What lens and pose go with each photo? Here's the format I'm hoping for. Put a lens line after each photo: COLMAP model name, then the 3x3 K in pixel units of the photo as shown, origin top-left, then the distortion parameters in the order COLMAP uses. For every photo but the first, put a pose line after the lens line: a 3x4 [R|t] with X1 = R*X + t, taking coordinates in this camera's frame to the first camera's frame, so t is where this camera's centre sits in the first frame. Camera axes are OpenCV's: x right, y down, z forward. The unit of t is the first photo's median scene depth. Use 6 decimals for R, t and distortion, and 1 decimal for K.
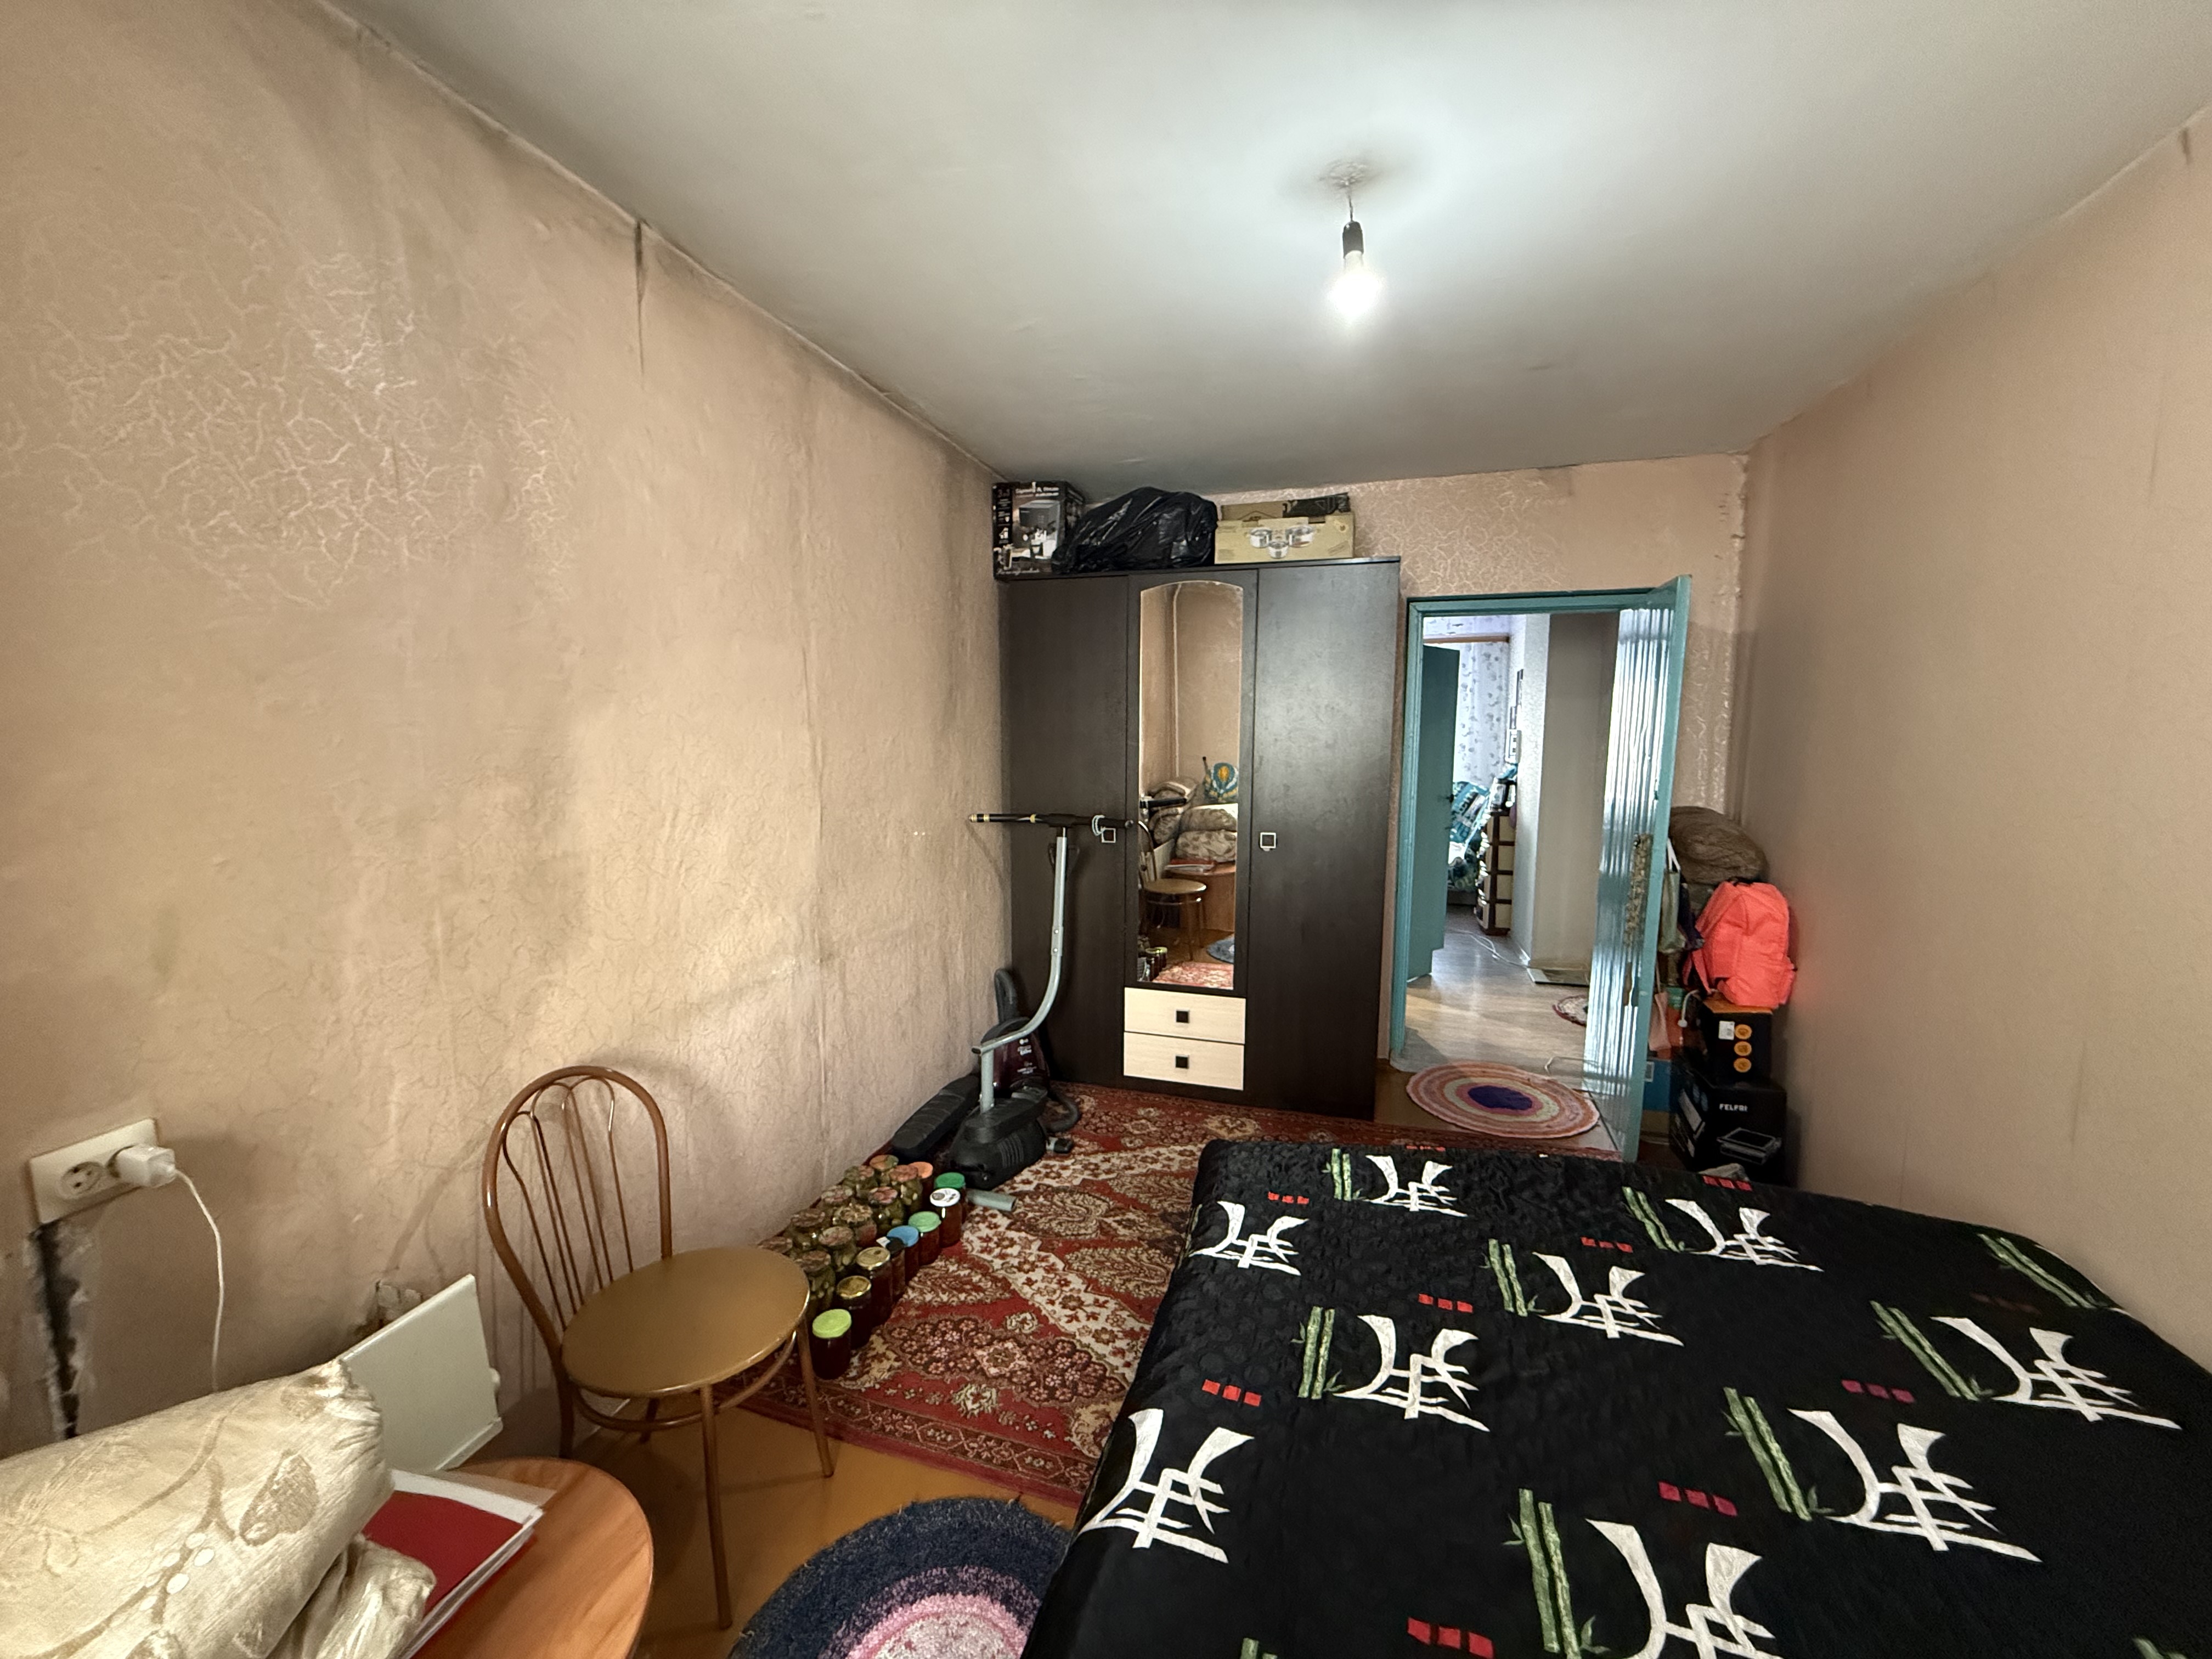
lens RADIAL K [[878.7, 0, 1103.1], [0, 878.7, 832.8], [0, 0, 1]] dist [0.000723, 0.000056]
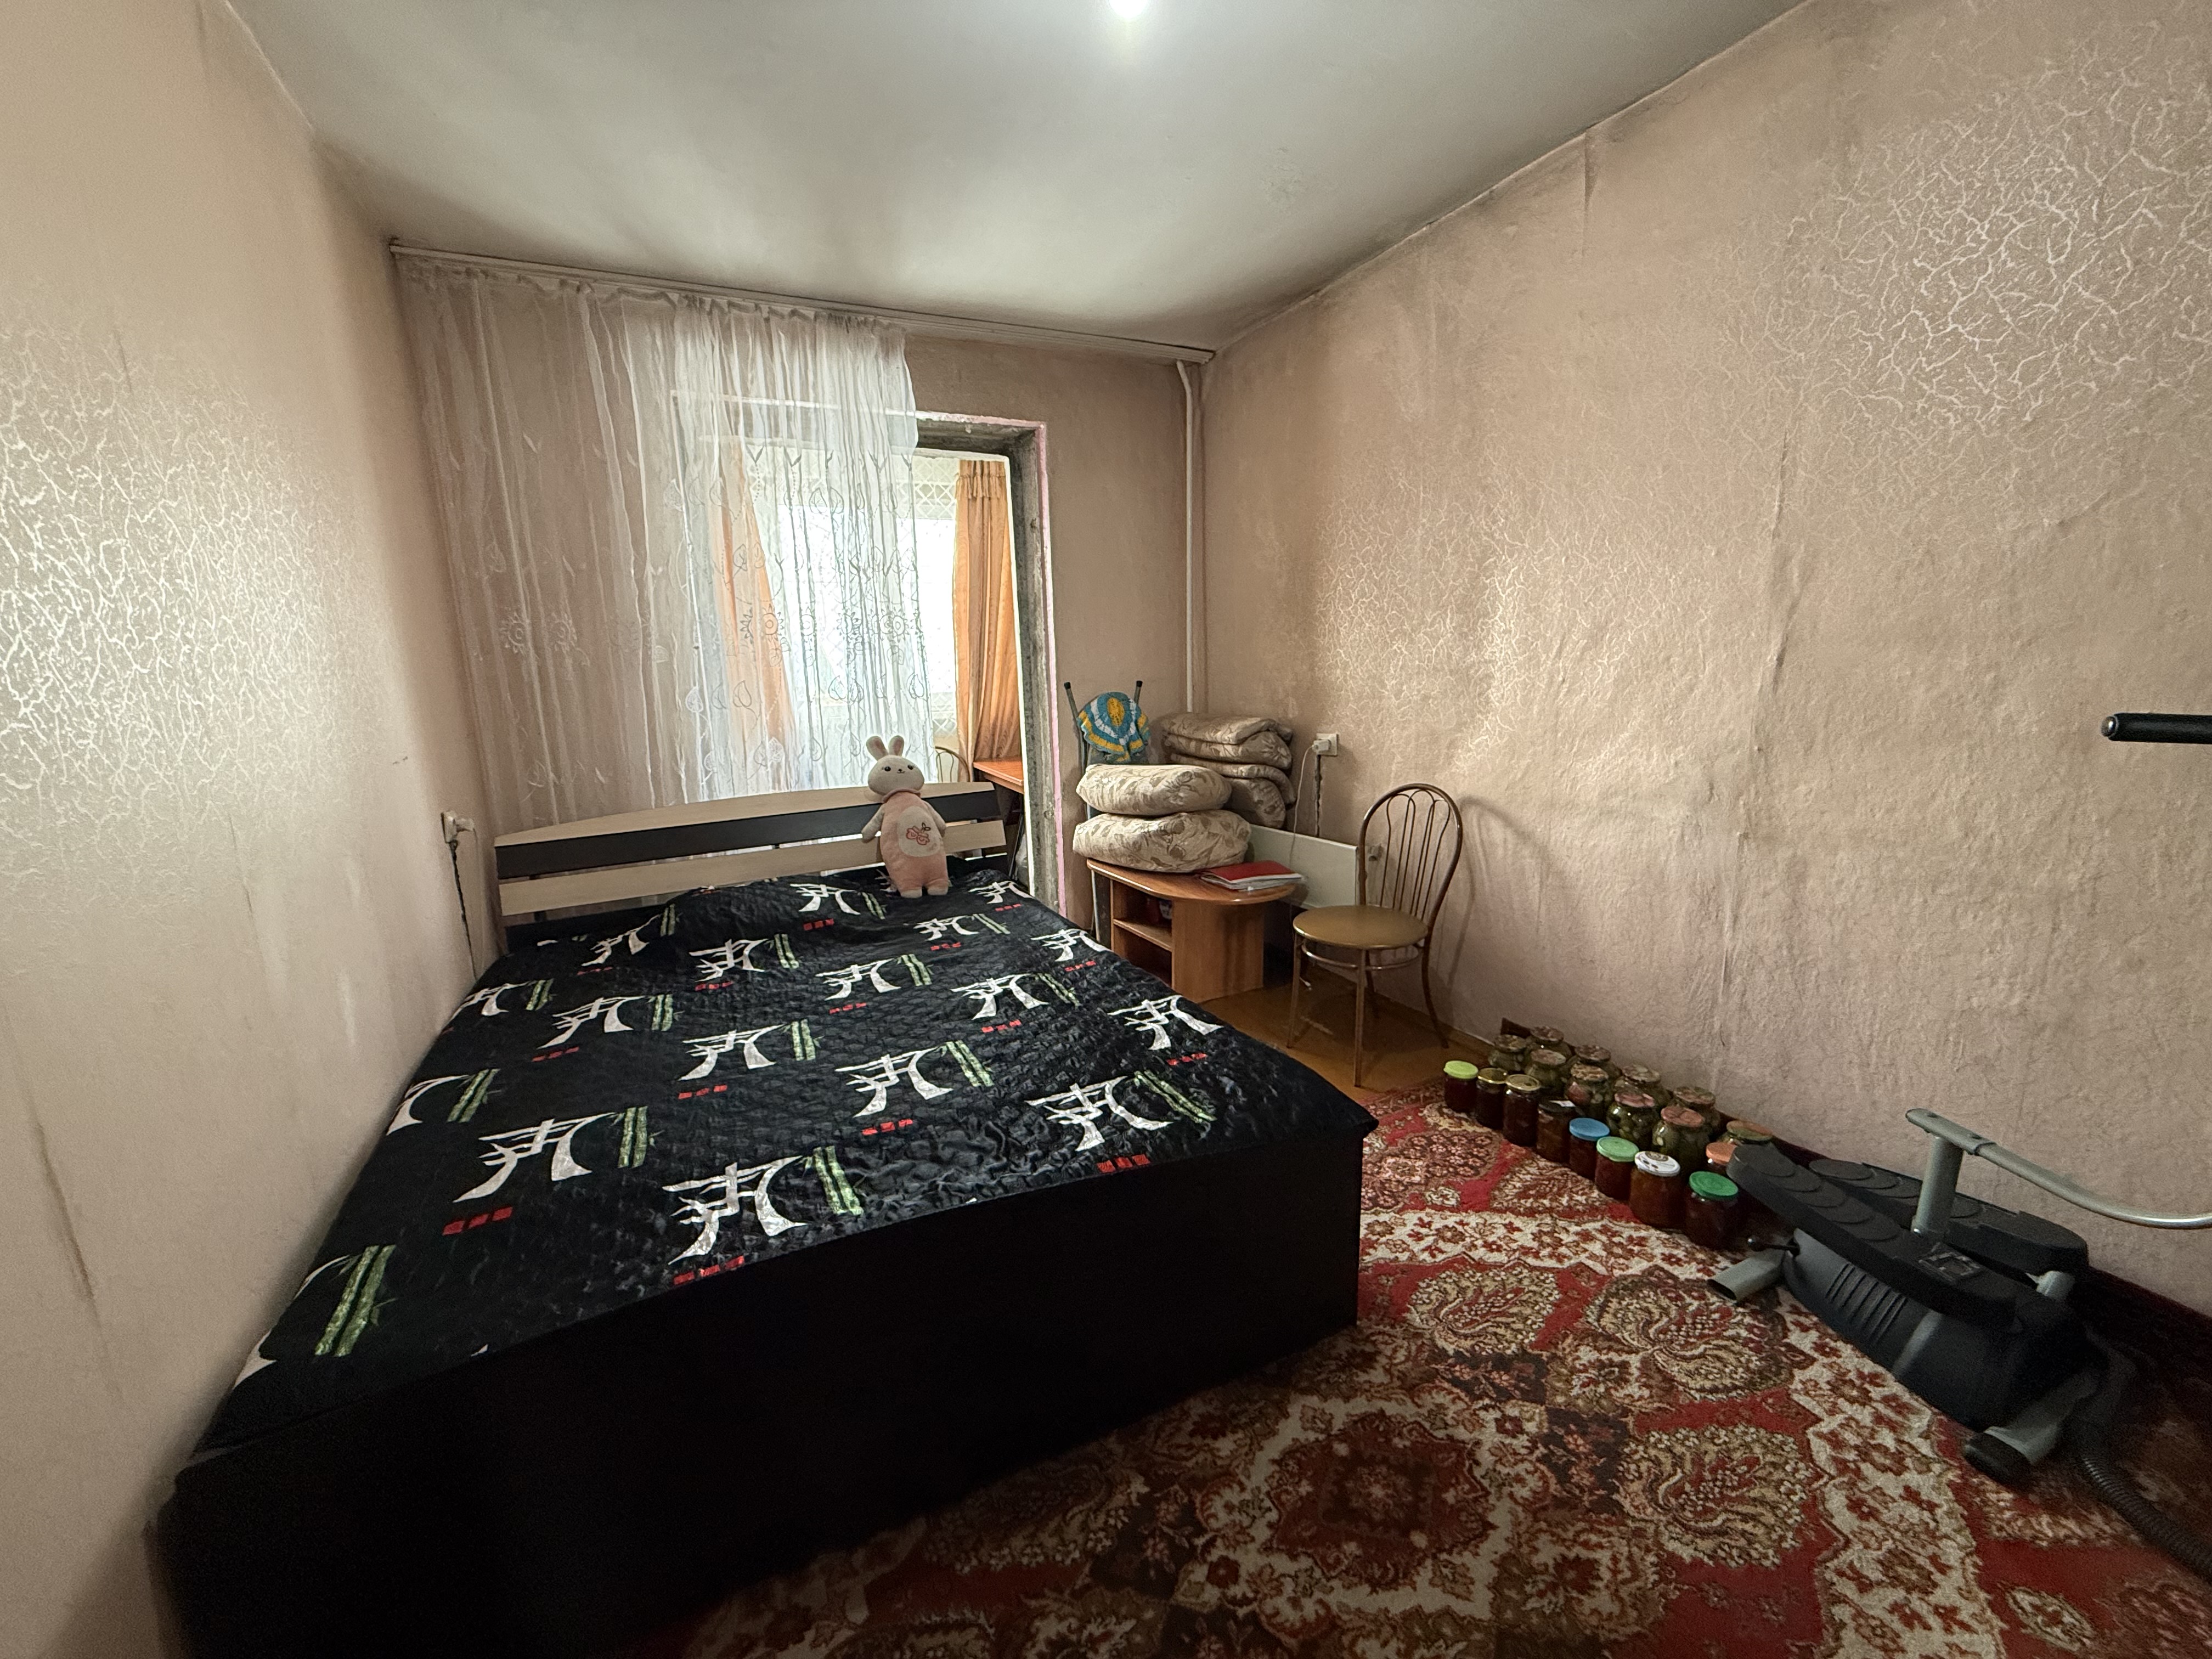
lens RADIAL K [[878.7, 0, 1104.4], [0, 878.7, 836.2], [0, 0, 1]] dist [0.000723, 0.000056]
pose [[-0.738941, 0.160519, -0.654369, 0.649394], [-0.037168, 0.960016, 0.277467, -0.057799], [0.672744, 0.229353, -0.703429, 1.173232]]
